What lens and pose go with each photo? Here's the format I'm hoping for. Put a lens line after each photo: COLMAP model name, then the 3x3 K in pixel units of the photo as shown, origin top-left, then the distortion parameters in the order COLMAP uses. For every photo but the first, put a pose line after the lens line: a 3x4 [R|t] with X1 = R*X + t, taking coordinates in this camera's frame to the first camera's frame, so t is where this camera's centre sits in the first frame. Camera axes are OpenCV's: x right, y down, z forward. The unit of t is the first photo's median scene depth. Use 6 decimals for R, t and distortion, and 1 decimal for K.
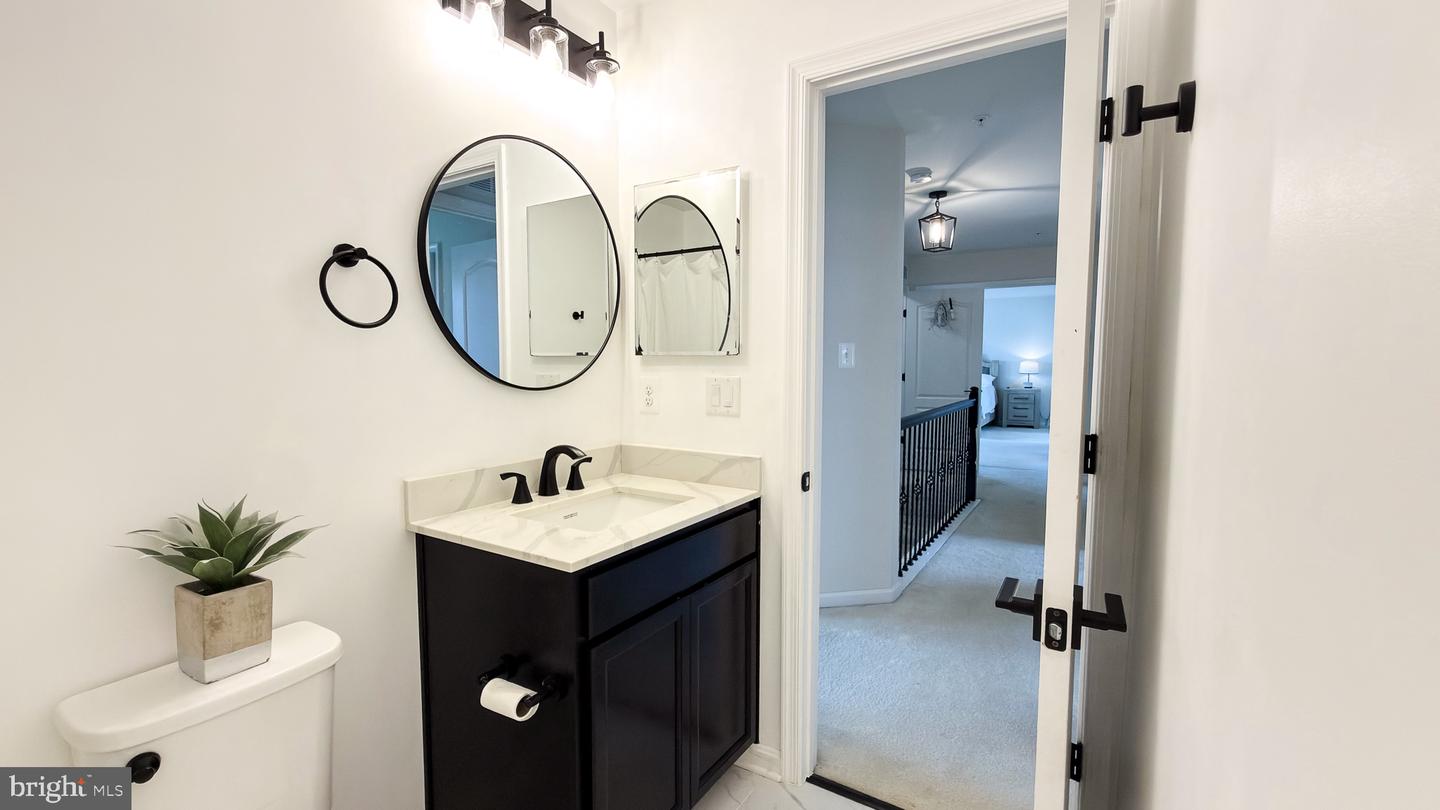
lens RADIAL K [[593.8, 0, 724.0], [0, 593.8, 408.3], [0, 0, 1]] dist [0.000920, -0.001736]
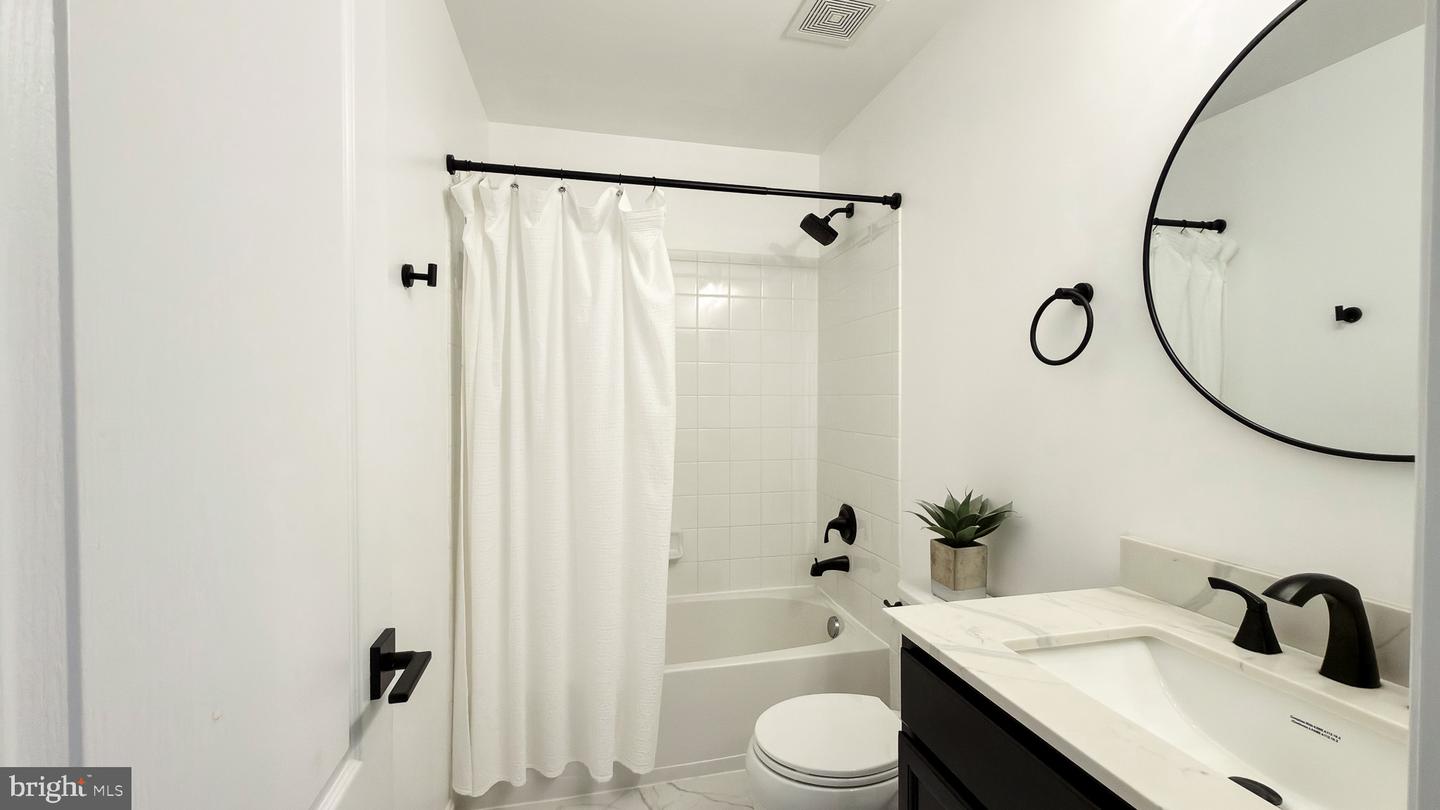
lens RADIAL K [[593.8, 0, 721.9], [0, 593.8, 405.1], [0, 0, 1]] dist [0.000920, -0.001736]
pose [[-0.716004, 0.003080, -0.698090, 0.508847], [-0.060877, 0.995905, 0.066833, -0.095620], [0.695437, 0.090350, -0.712884, 1.255504]]
